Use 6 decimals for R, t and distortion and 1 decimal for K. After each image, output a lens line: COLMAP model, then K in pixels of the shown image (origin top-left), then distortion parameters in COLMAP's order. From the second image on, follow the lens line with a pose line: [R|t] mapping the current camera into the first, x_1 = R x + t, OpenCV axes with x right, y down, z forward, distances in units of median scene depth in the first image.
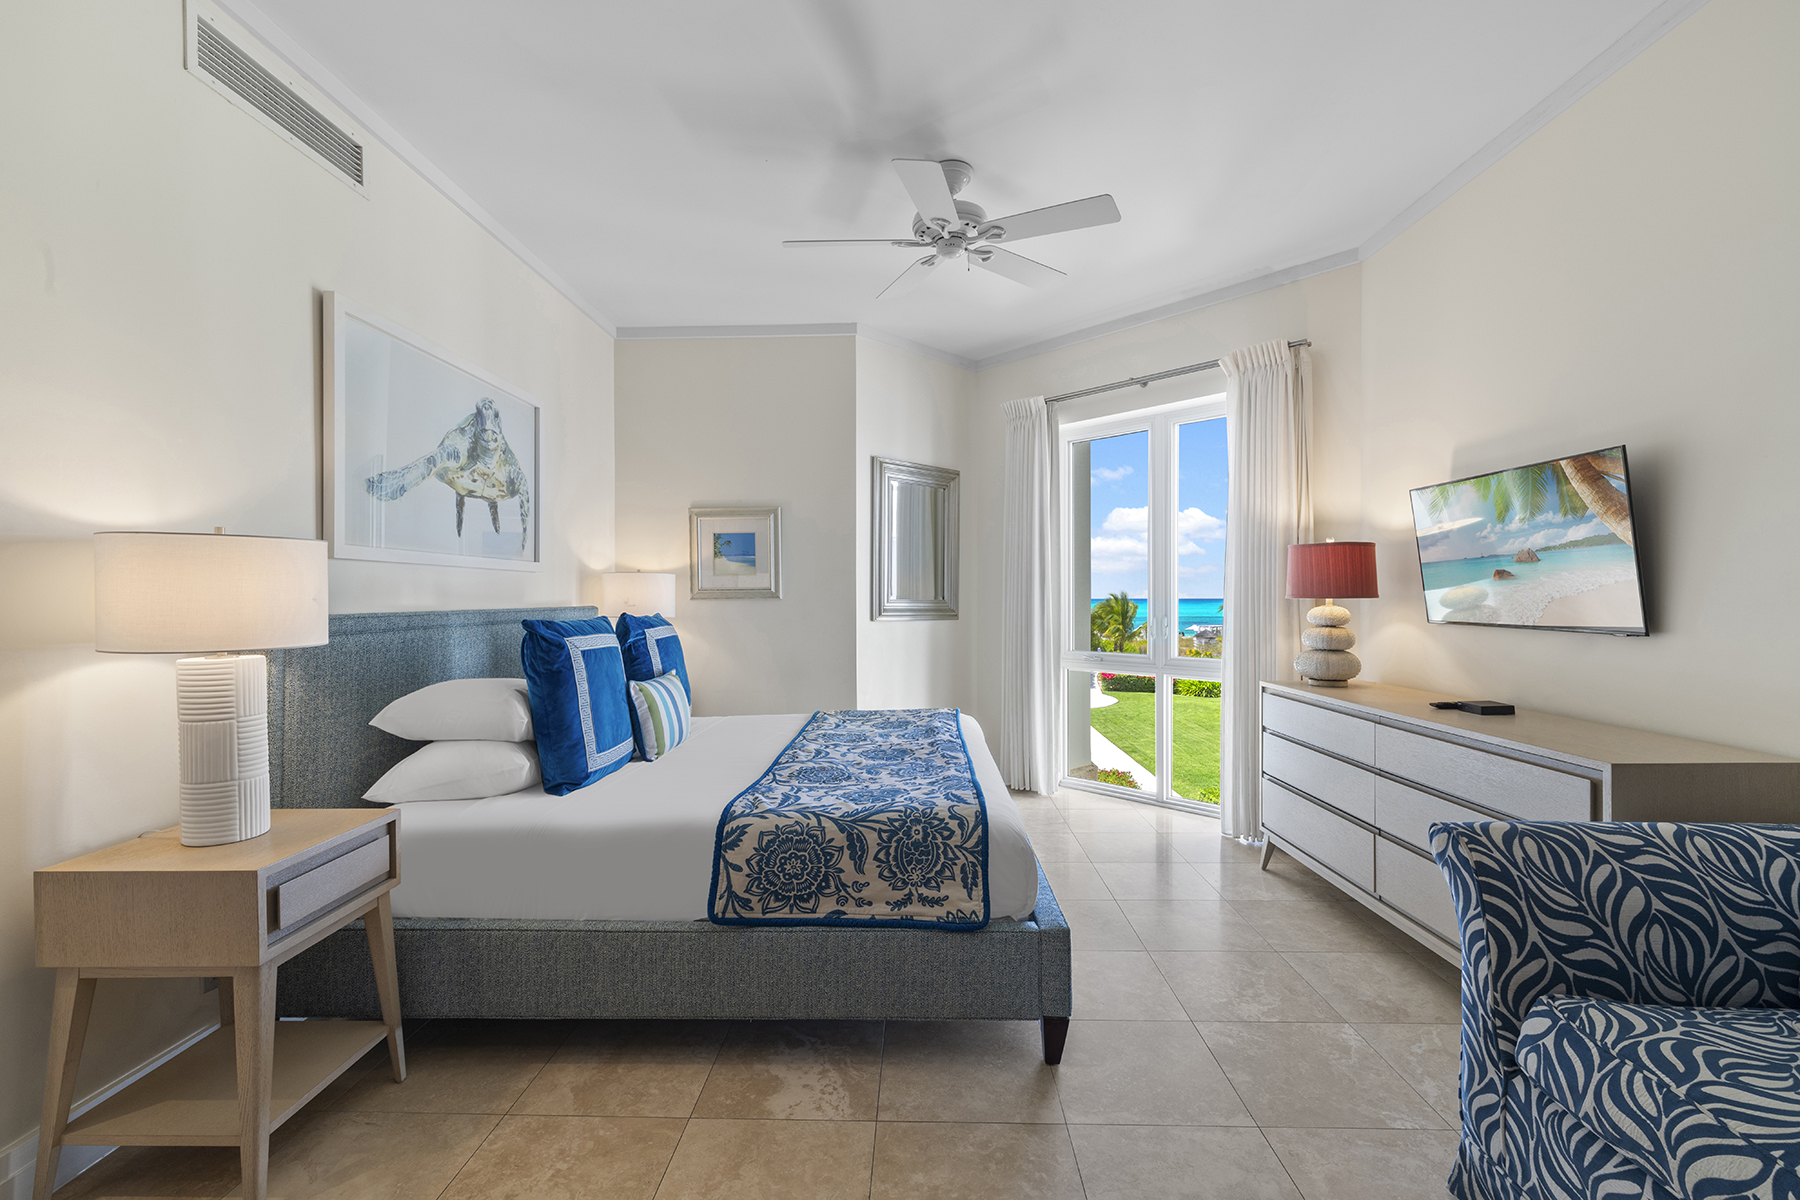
lens RADIAL K [[766.3, 0, 897.6], [0, 766.3, 588.7], [0, 0, 1]] dist [-0.000442, 0.000599]
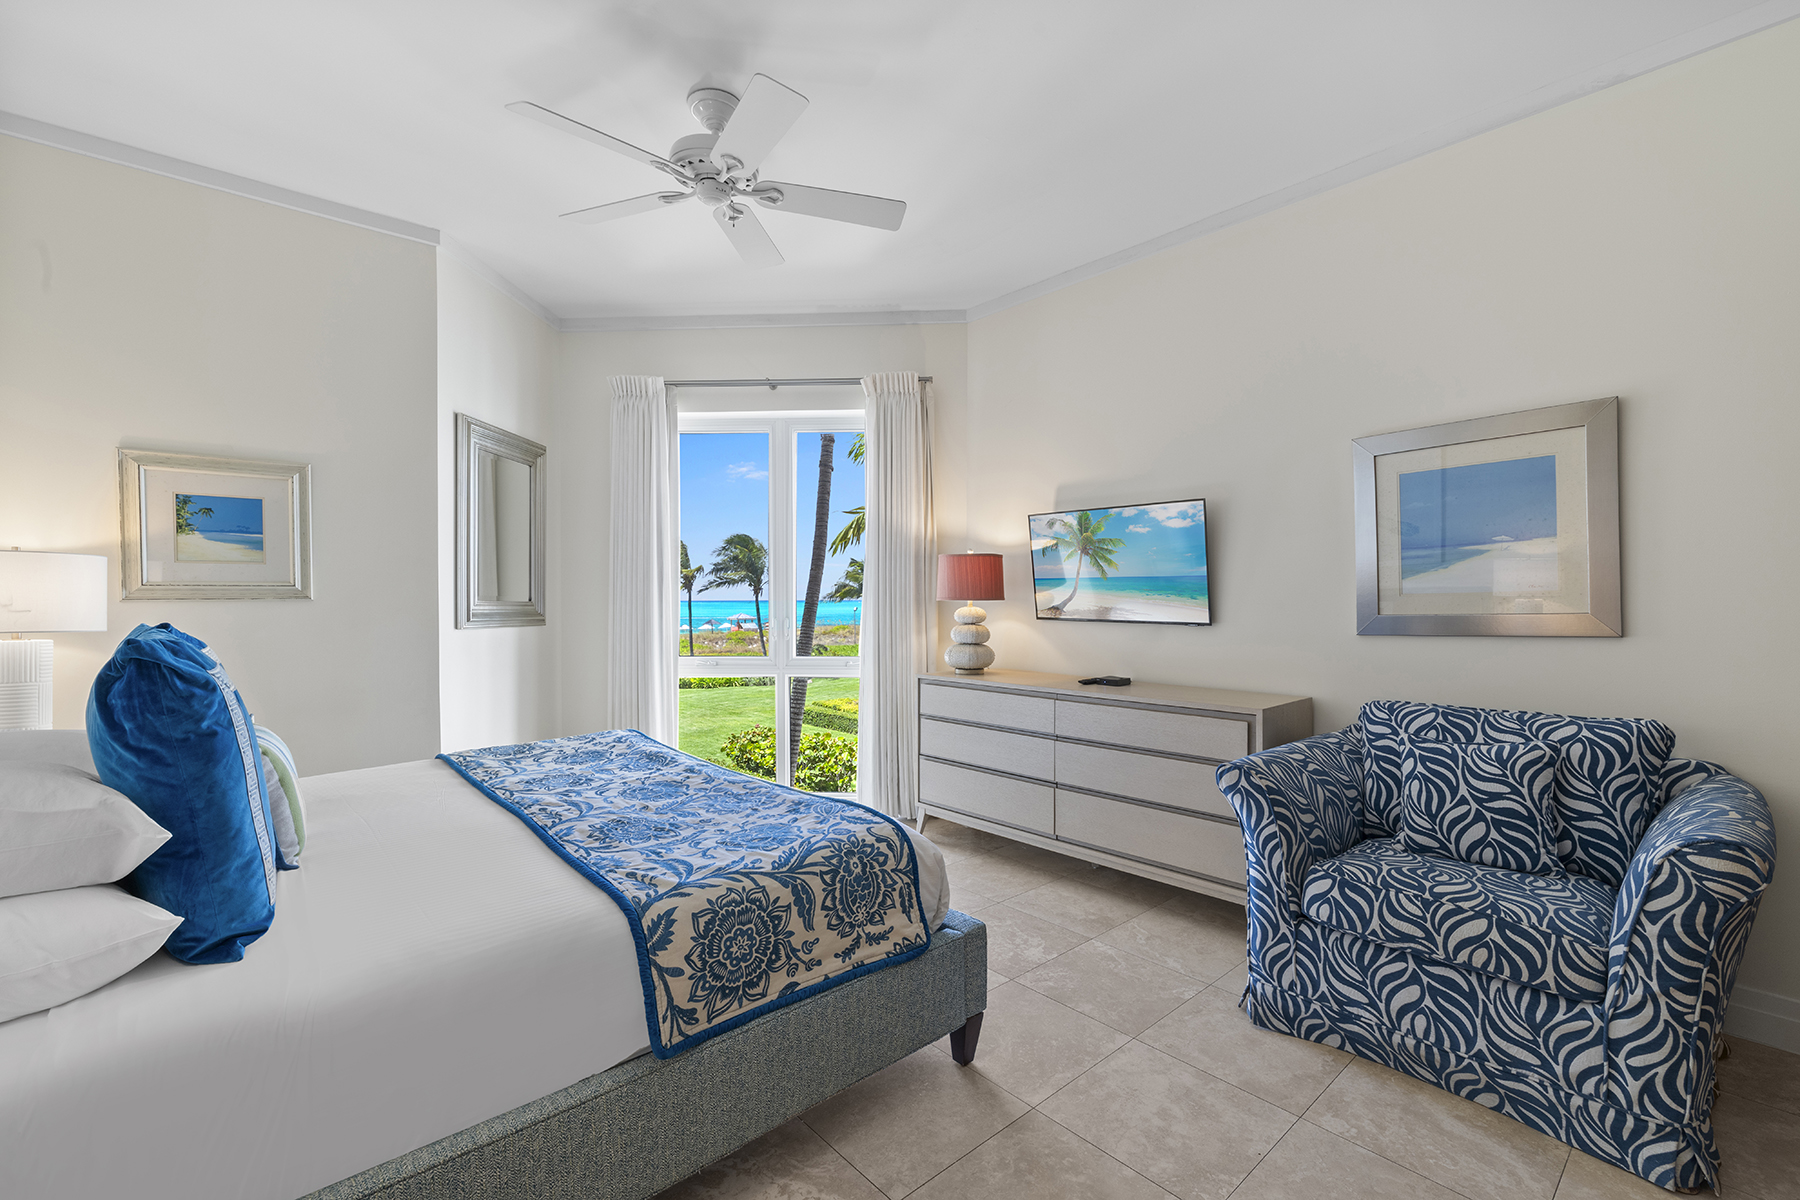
lens RADIAL K [[772.0, 0, 902.9], [0, 772.0, 596.1], [0, 0, 1]] dist [-0.001381, 0.000821]
pose [[0.727931, 0.005176, 0.685631, -0.549582], [-0.010118, 0.999944, 0.003193, 0.005635], [-0.685576, -0.009261, 0.727942, 0.324394]]
